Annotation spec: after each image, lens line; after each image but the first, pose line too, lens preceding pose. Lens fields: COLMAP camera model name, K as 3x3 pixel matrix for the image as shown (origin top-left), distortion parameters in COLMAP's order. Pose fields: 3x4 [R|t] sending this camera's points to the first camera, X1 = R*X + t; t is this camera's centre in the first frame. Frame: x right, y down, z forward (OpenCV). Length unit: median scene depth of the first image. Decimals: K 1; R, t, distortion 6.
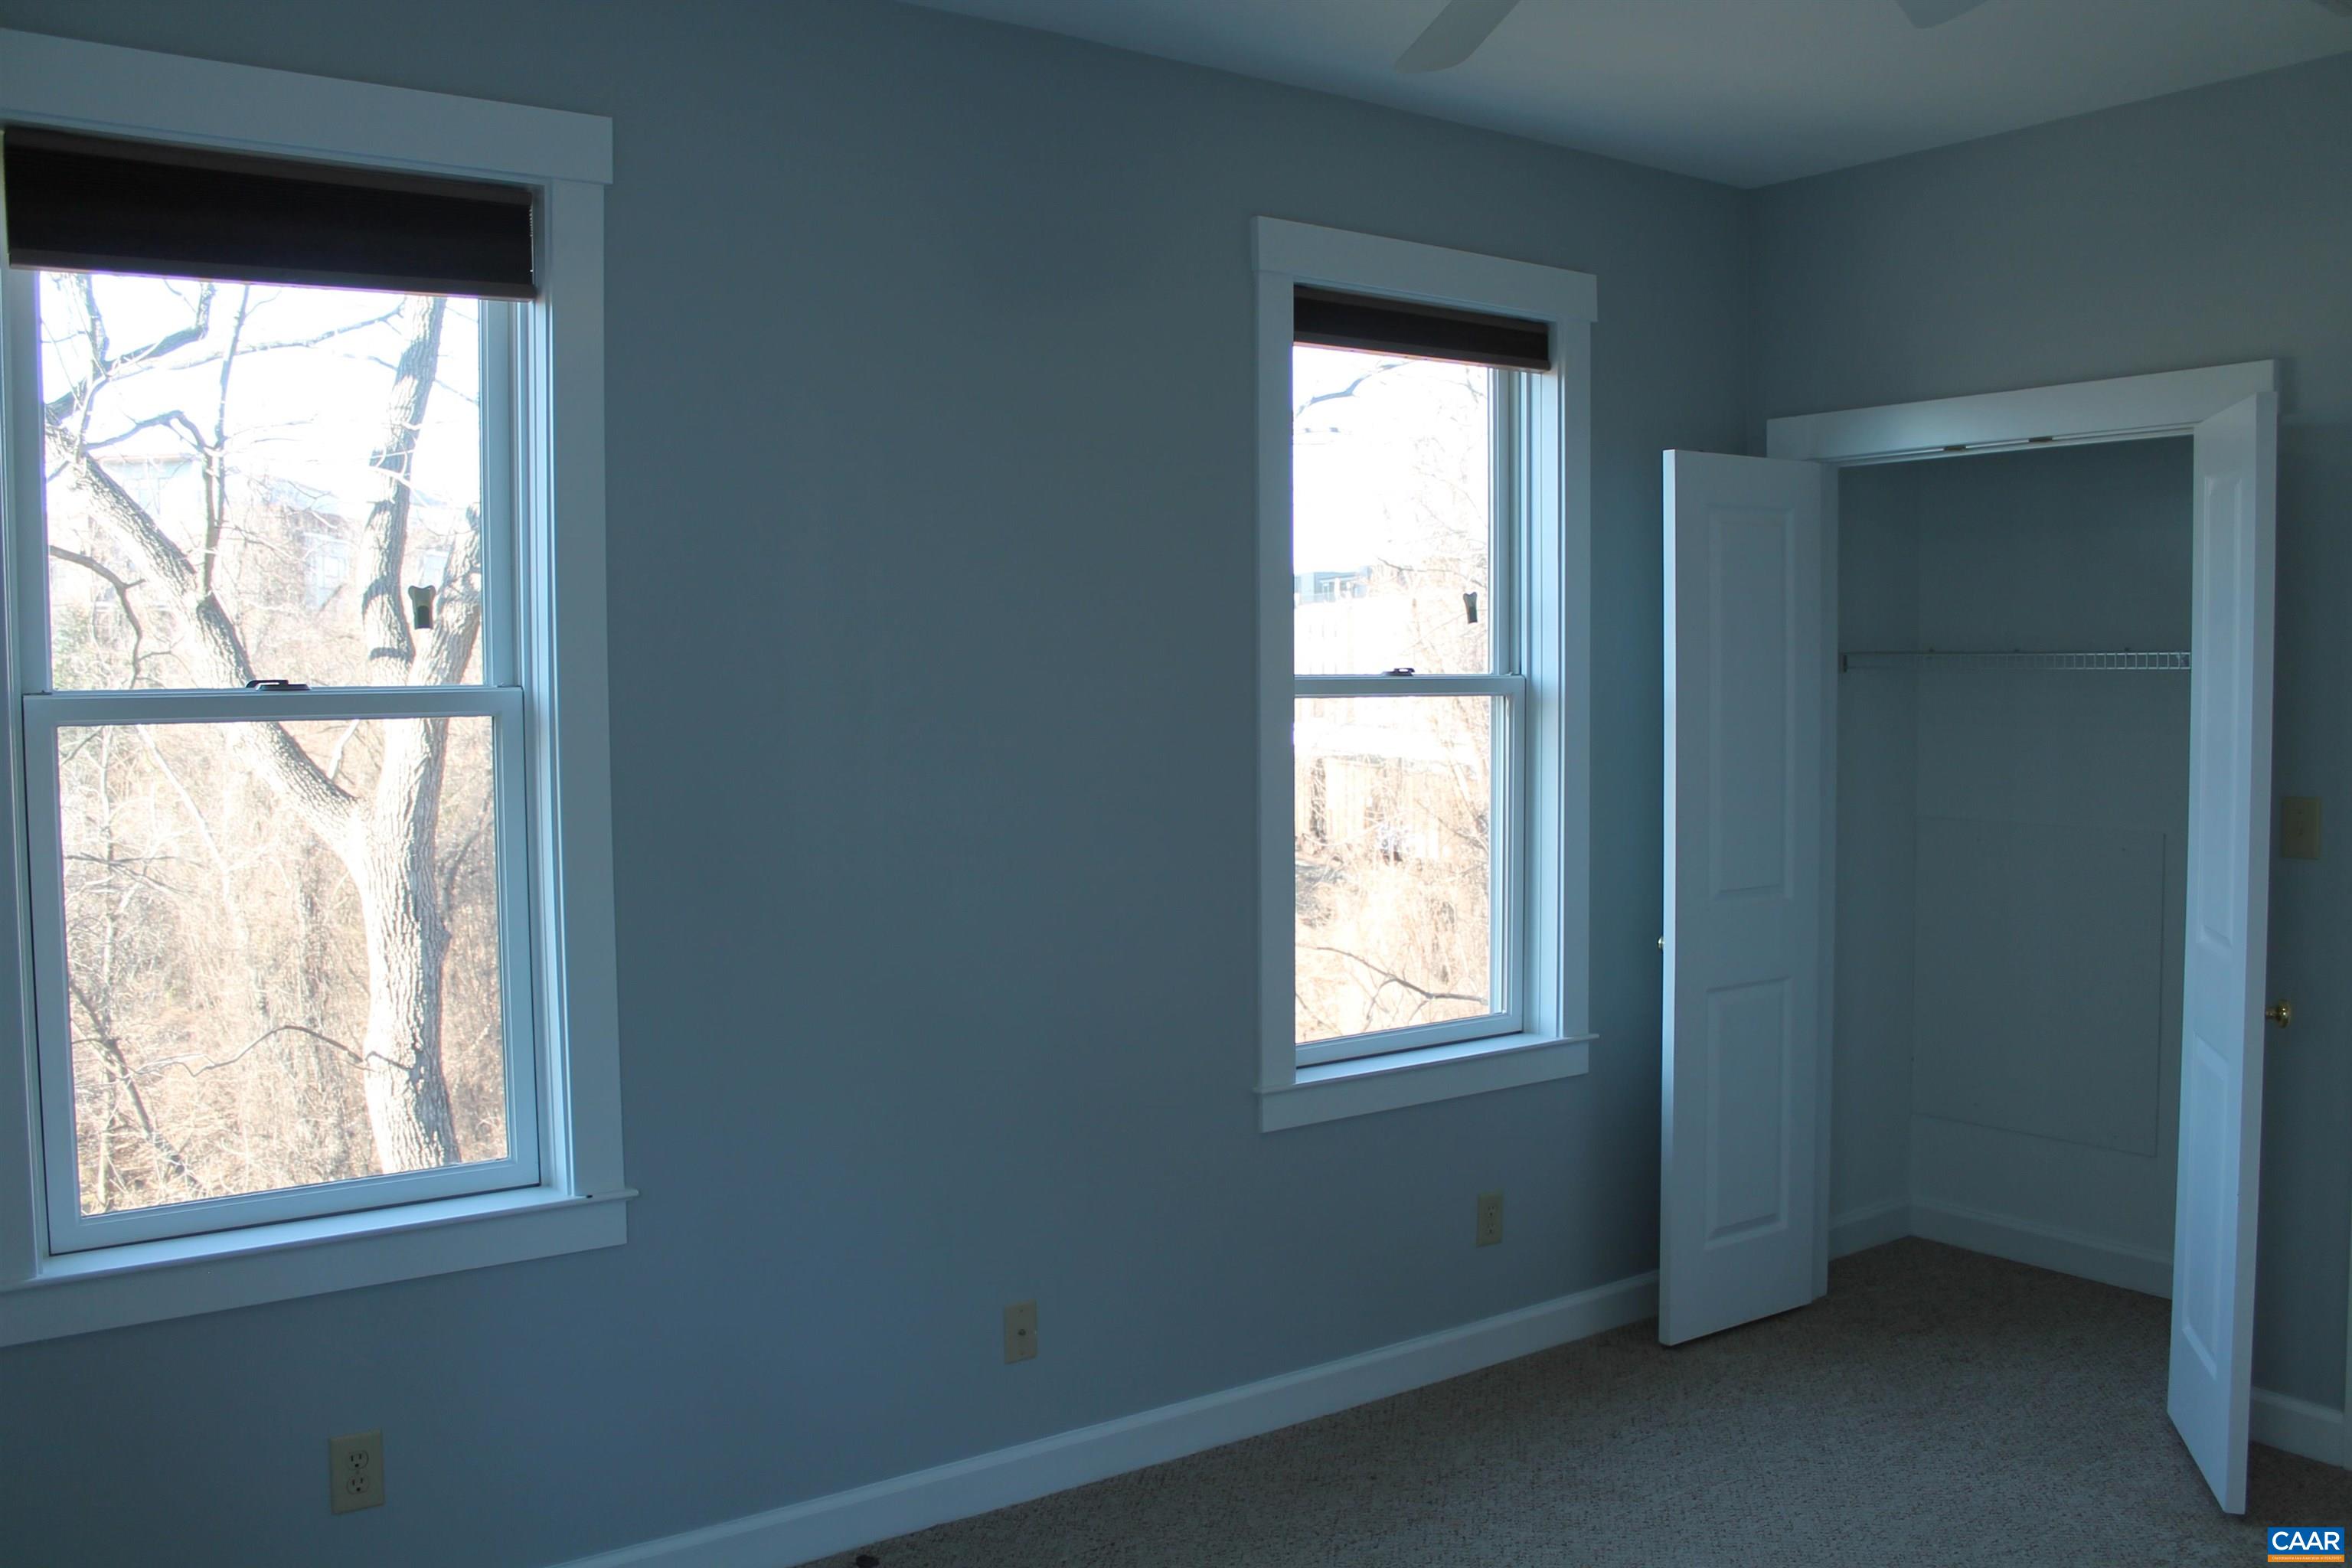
lens RADIAL K [[2001.2, 0, 1176.0], [0, 2001.2, 784.0], [0, 0, 1]] dist [-0.152545, 0.114227]
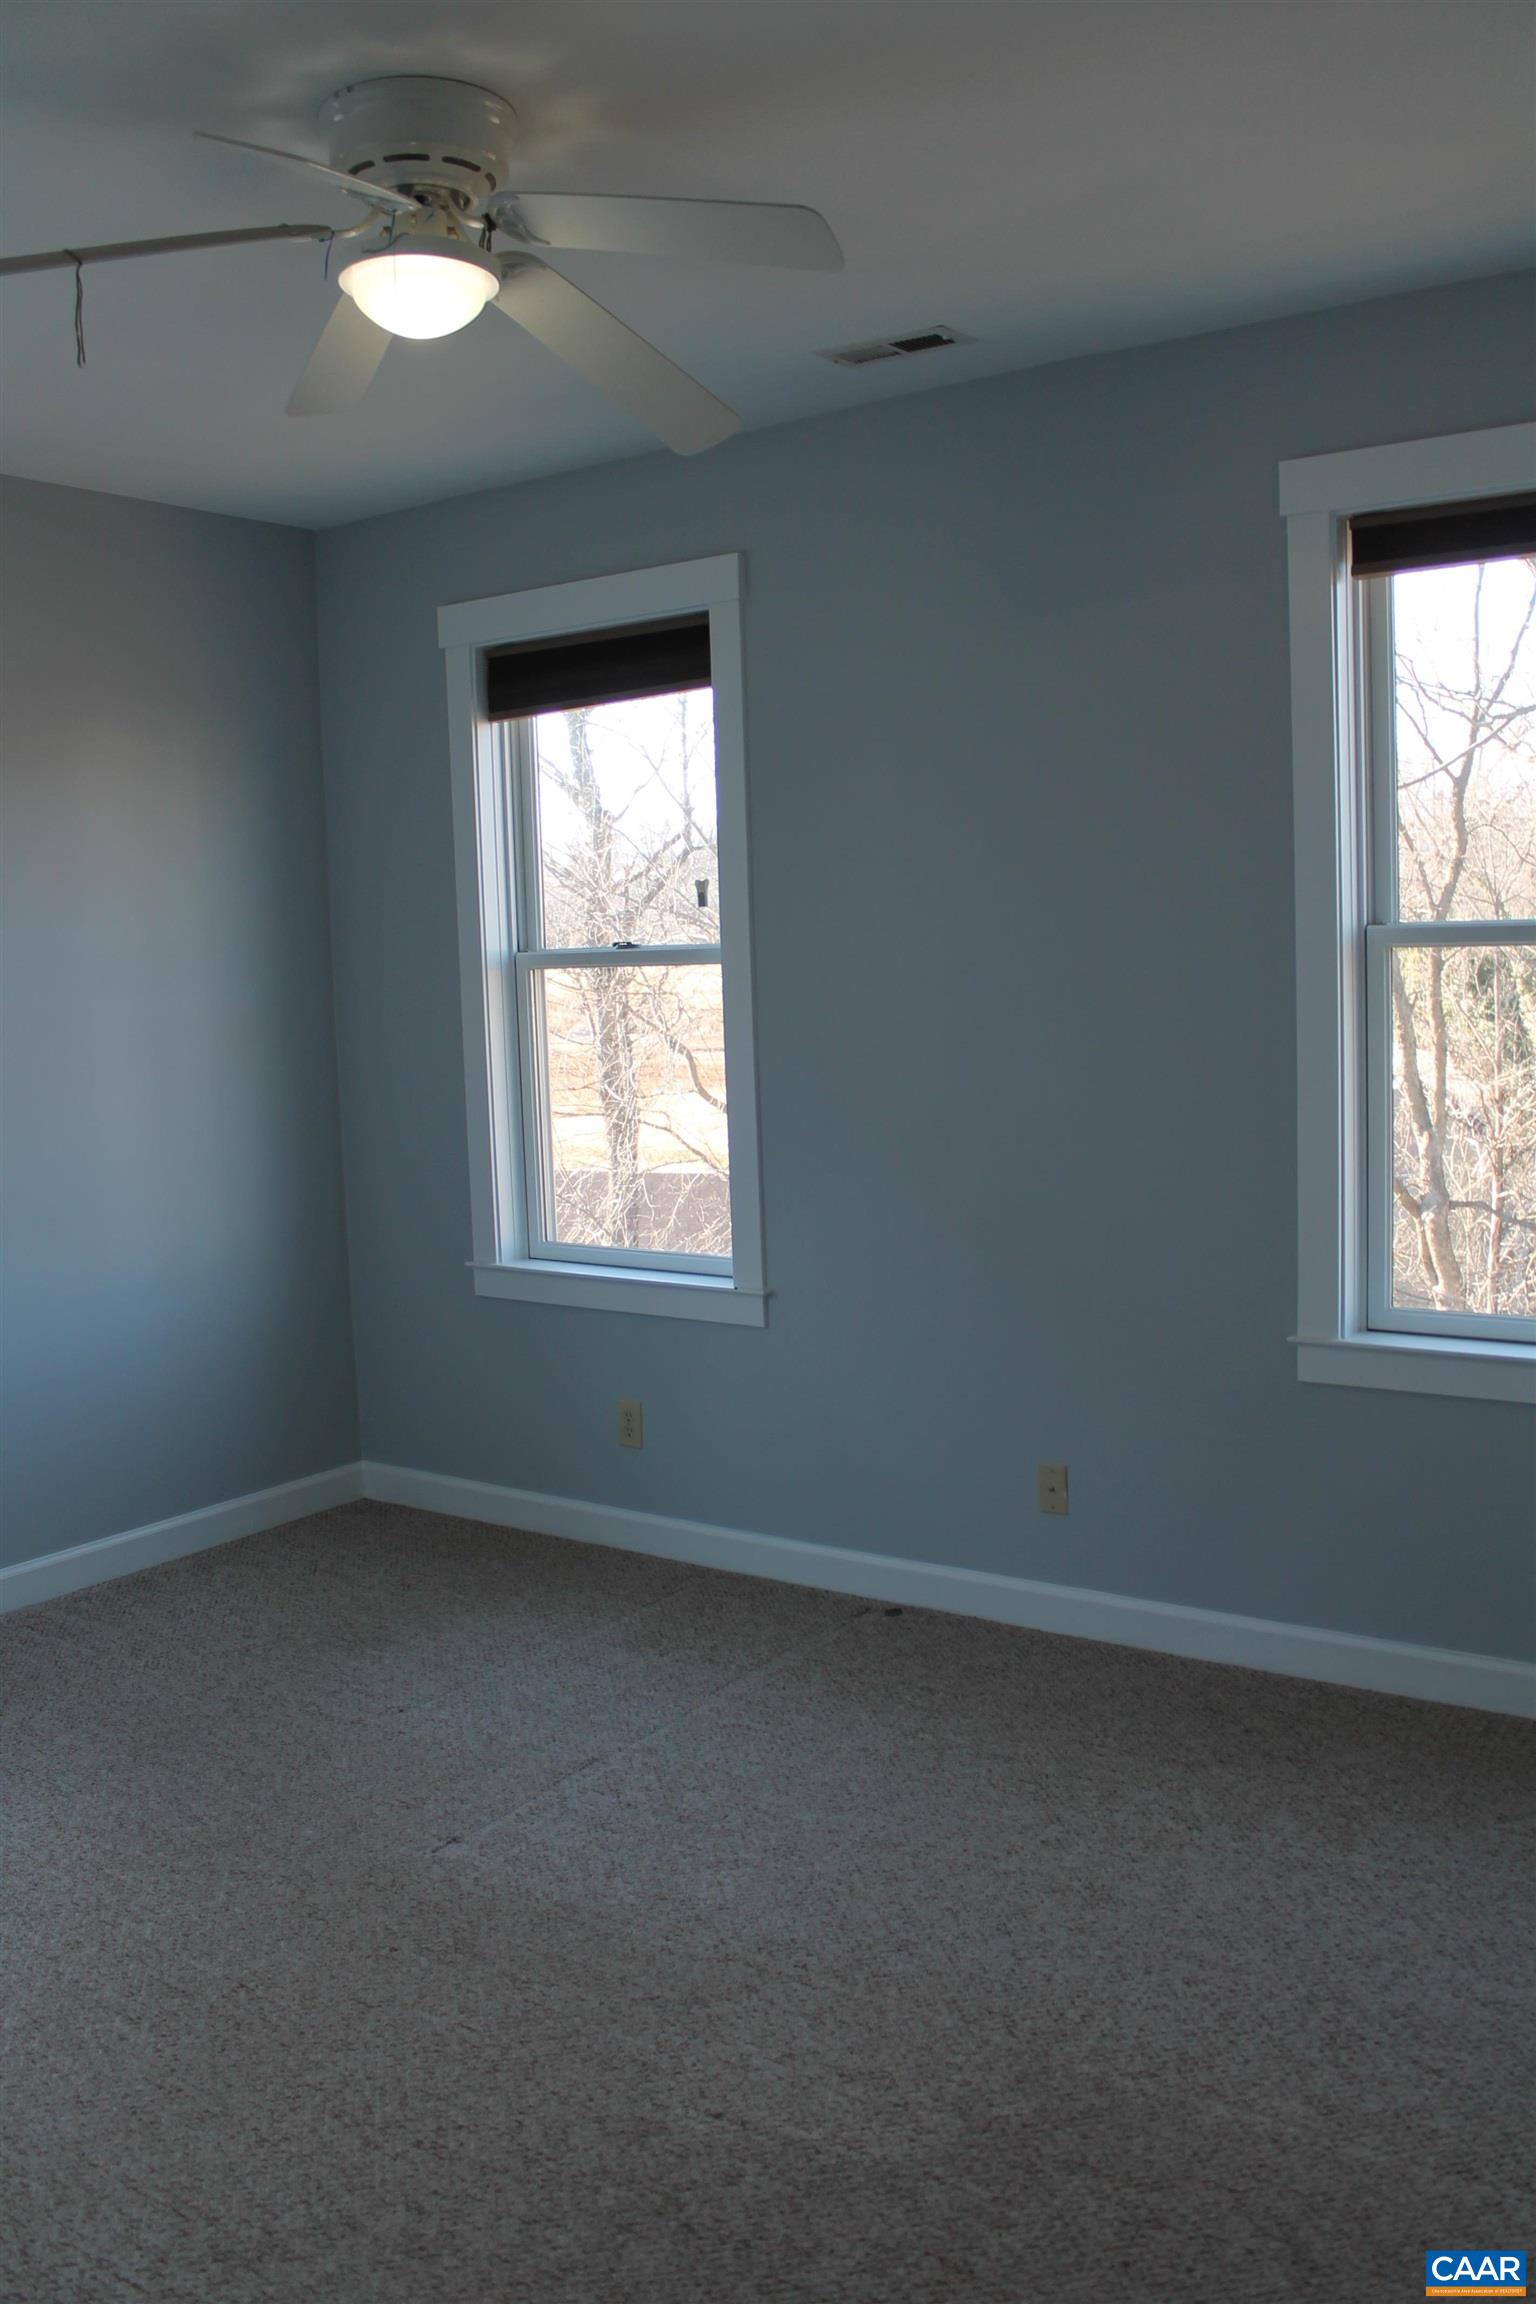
lens RADIAL K [[1960.4, 0, 768.0], [0, 1960.4, 1152.0], [0, 0, 1]] dist [-0.152545, 0.114227]
pose [[0.322839, 0.100836, -0.941067, 0.996011], [-0.018263, 0.994787, 0.100327, -0.038963], [0.946278, -0.015203, 0.322998, 0.494071]]
